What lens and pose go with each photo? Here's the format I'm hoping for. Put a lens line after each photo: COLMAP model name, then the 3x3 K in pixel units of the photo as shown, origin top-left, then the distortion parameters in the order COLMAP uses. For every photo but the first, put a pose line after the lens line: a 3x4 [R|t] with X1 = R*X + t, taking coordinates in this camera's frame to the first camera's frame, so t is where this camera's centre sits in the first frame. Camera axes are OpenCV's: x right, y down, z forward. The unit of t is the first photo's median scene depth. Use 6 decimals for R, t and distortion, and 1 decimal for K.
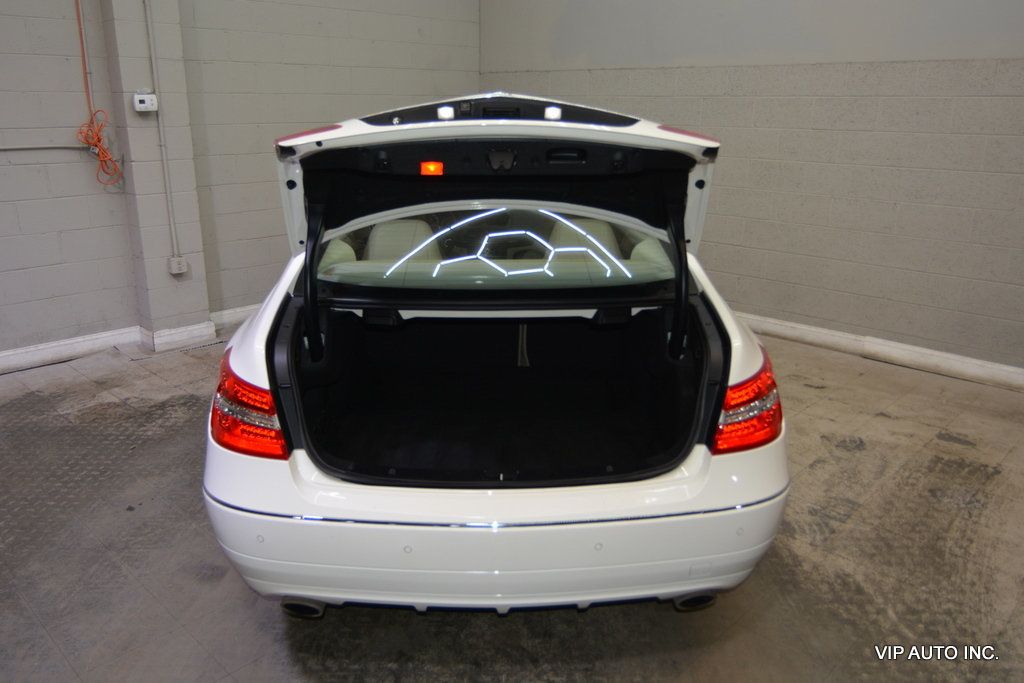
lens RADIAL K [[782.2, 0, 507.4], [0, 782.2, 339.1], [0, 0, 1]] dist [-0.012168, 0.006468]
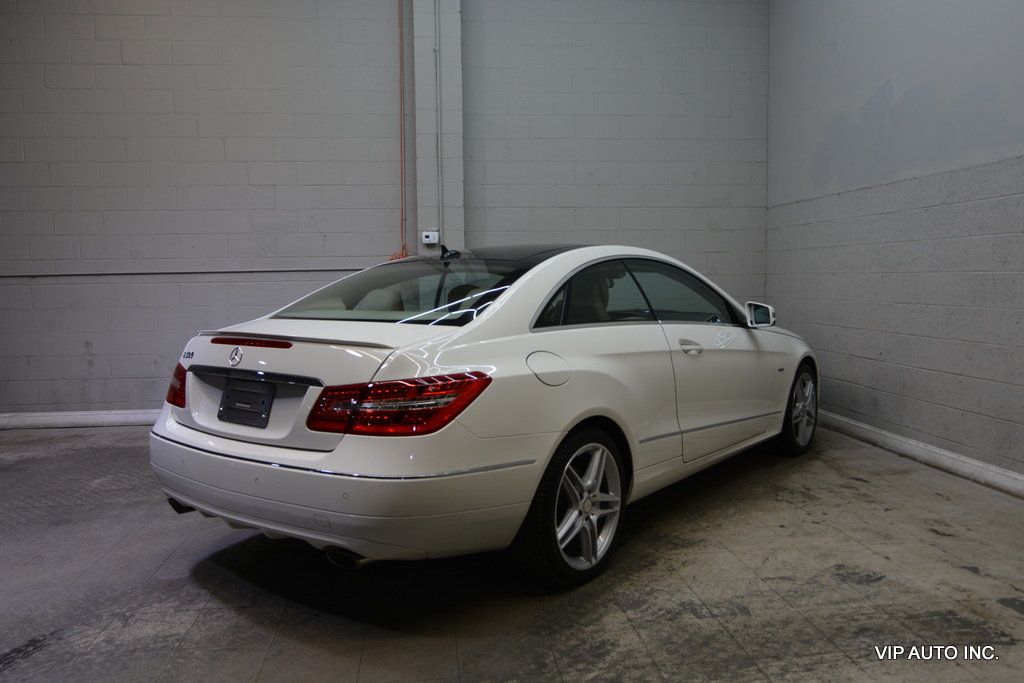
lens RADIAL K [[788.7, 0, 498.9], [0, 788.7, 338.7], [0, 0, 1]] dist [-0.024573, 0.022904]
pose [[0.764401, 0.033762, -0.643856, 0.598924], [-0.170574, 0.973636, -0.151454, 0.070497], [0.621768, 0.225596, 0.750007, 0.073543]]
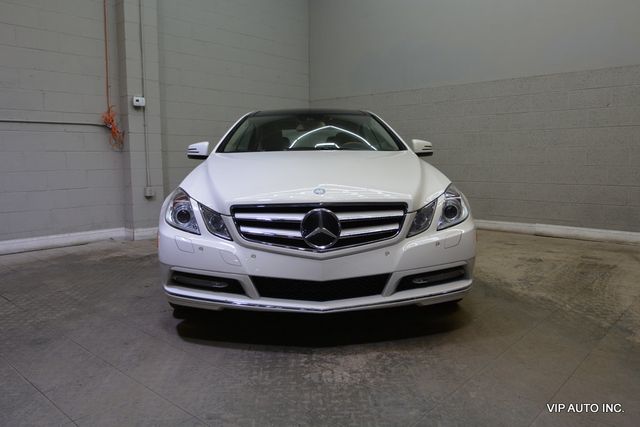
lens RADIAL K [[488.8, 0, 319.8], [0, 488.8, 212.1], [0, 0, 1]] dist [-0.013472, 0.007577]
pose [[0.999314, -0.018124, 0.032302, -0.087012], [0.023668, 0.983286, -0.180520, 0.193853], [-0.028491, 0.181161, 0.983041, -0.113246]]
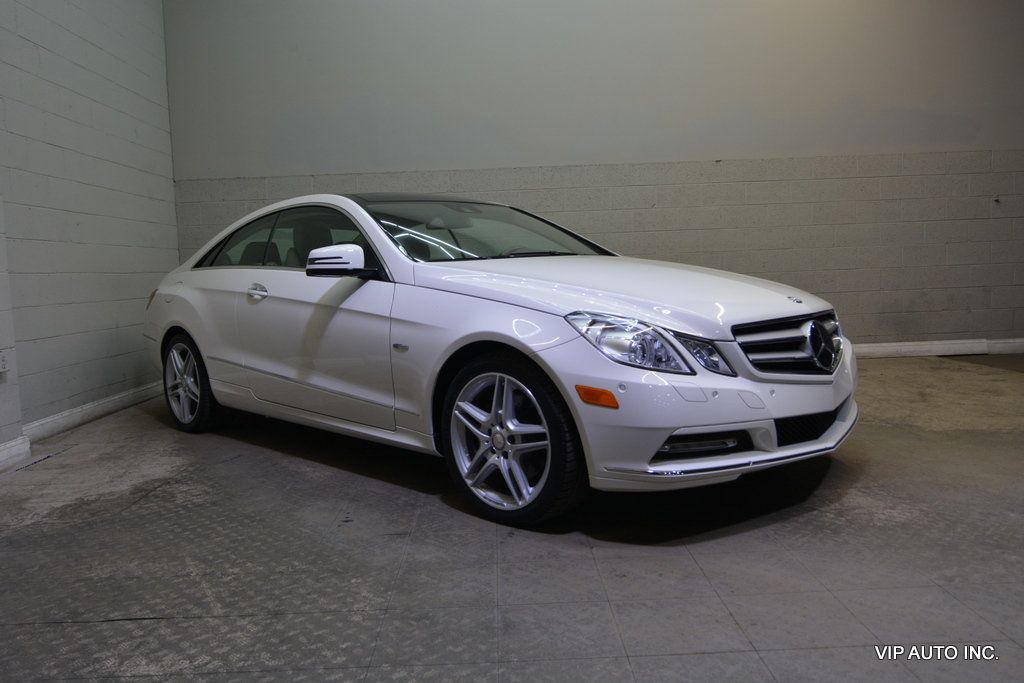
lens RADIAL K [[772.5, 0, 514.3], [0, 772.5, 337.9], [0, 0, 1]] dist [-0.021175, -0.001008]
pose [[0.703453, -0.095141, 0.704345, -0.720639], [0.247018, 0.961950, -0.116768, 0.121741], [-0.666435, 0.256126, 0.700188, 0.122506]]
